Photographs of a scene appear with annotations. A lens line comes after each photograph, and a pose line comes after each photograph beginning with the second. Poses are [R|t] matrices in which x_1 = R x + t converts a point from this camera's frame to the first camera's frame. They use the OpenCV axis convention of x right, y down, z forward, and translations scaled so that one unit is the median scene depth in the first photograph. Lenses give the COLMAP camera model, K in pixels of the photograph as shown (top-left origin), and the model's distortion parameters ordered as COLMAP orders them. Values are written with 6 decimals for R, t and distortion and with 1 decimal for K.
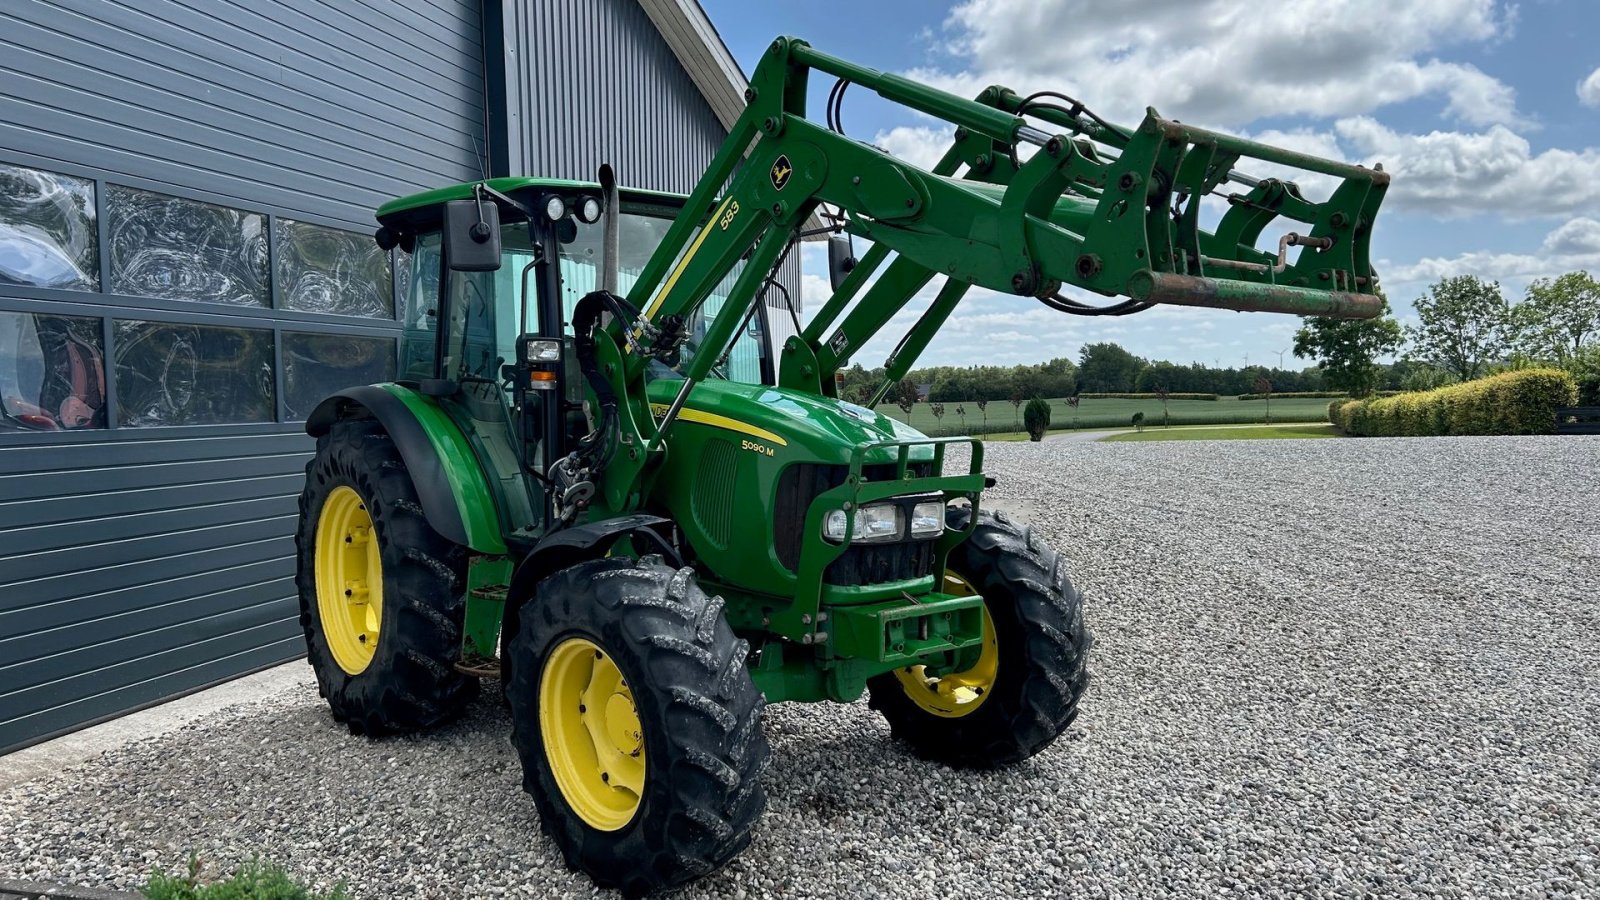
lens RADIAL K [[1175.2, 0, 787.6], [0, 1175.2, 437.8], [0, 0, 1]] dist [0.069865, -0.091755]
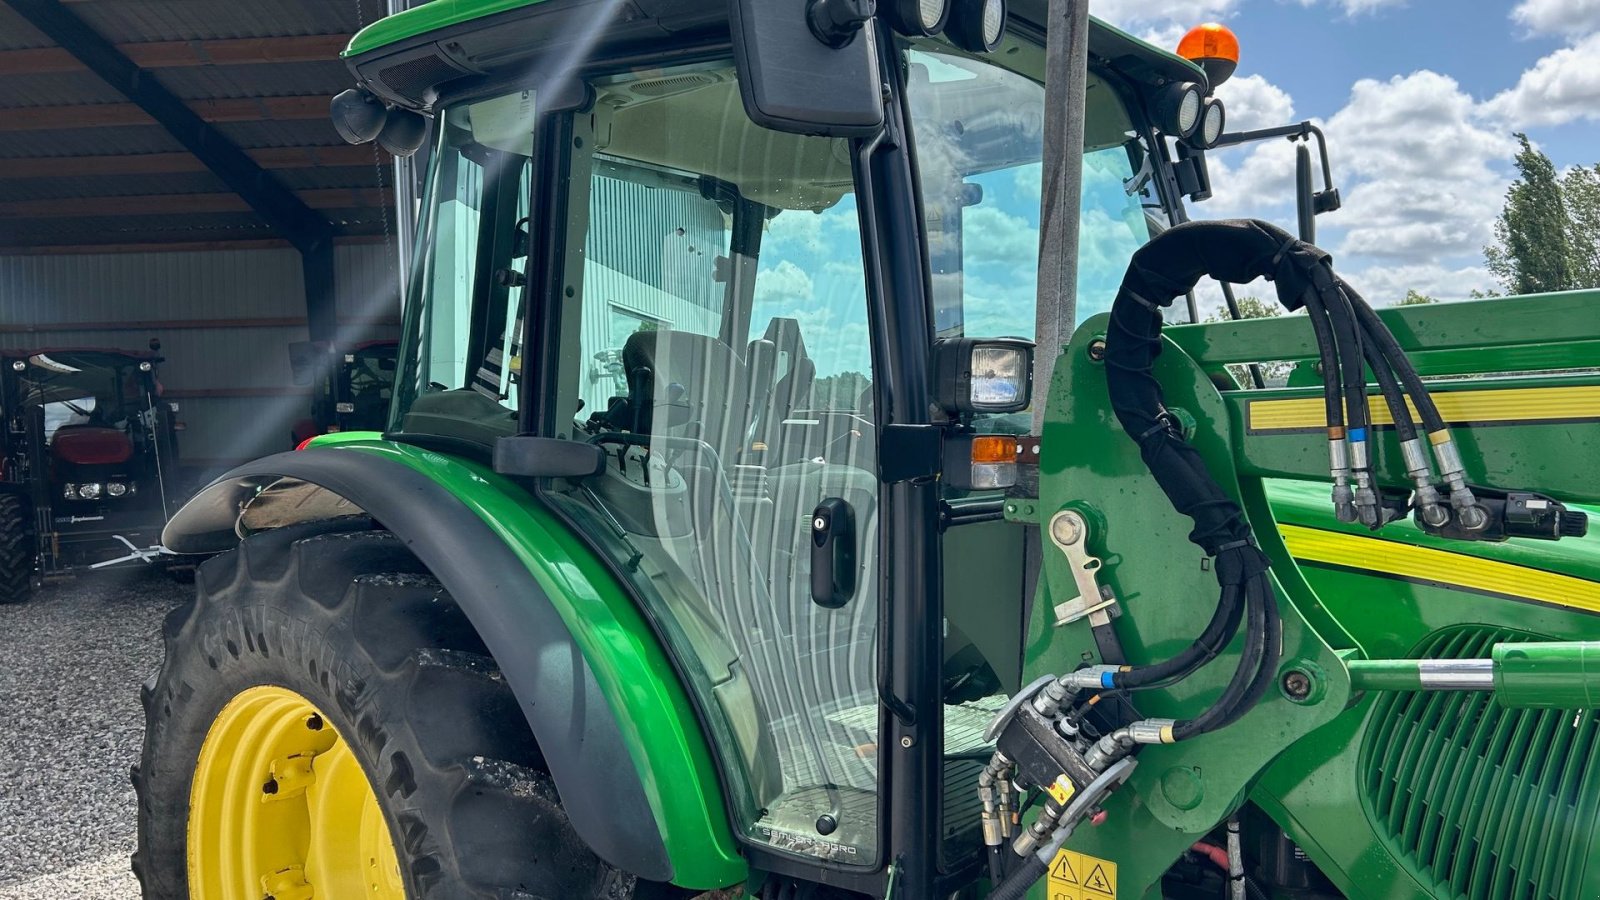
lens RADIAL K [[1186.5, 0, 797.2], [0, 1186.5, 458.8], [0, 0, 1]] dist [0.070235, -0.091880]
pose [[0.985314, -0.002455, 0.170734, -0.295190], [0.001109, 0.999968, 0.007982, -0.047908], [-0.170748, -0.007675, 0.985285, 0.612816]]
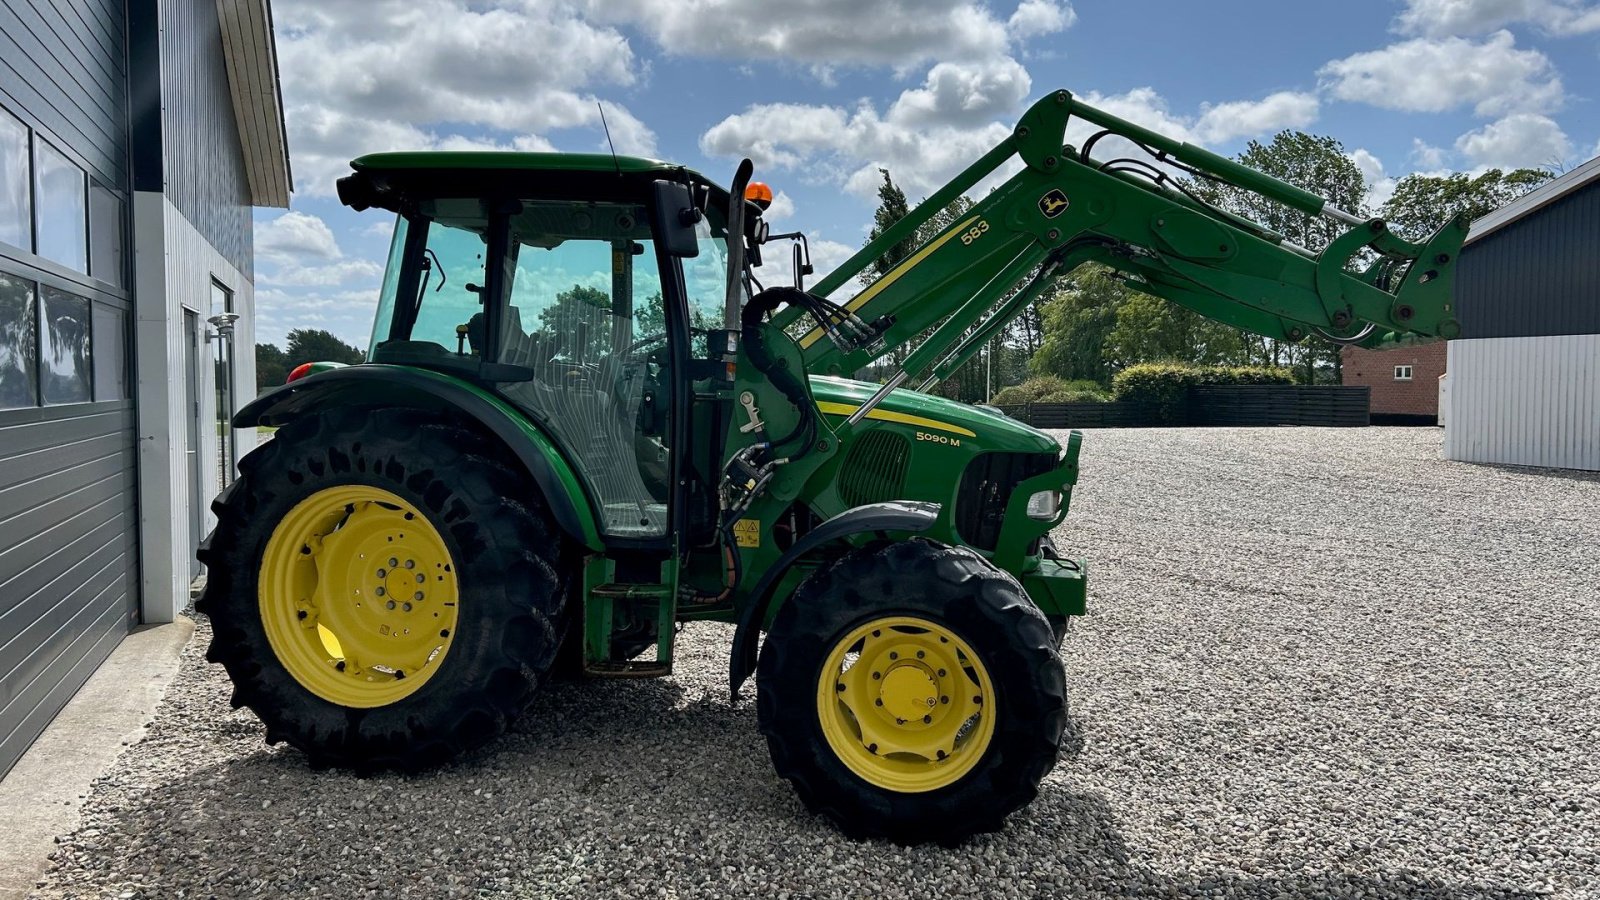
lens RADIAL K [[1175.2, 0, 787.6], [0, 1175.2, 437.8], [0, 0, 1]] dist [0.069865, -0.091755]
pose [[0.806775, 0.000079, 0.590859, -0.691799], [-0.004146, 0.999976, 0.005528, 0.001725], [-0.590845, -0.006909, 0.806756, 0.155805]]
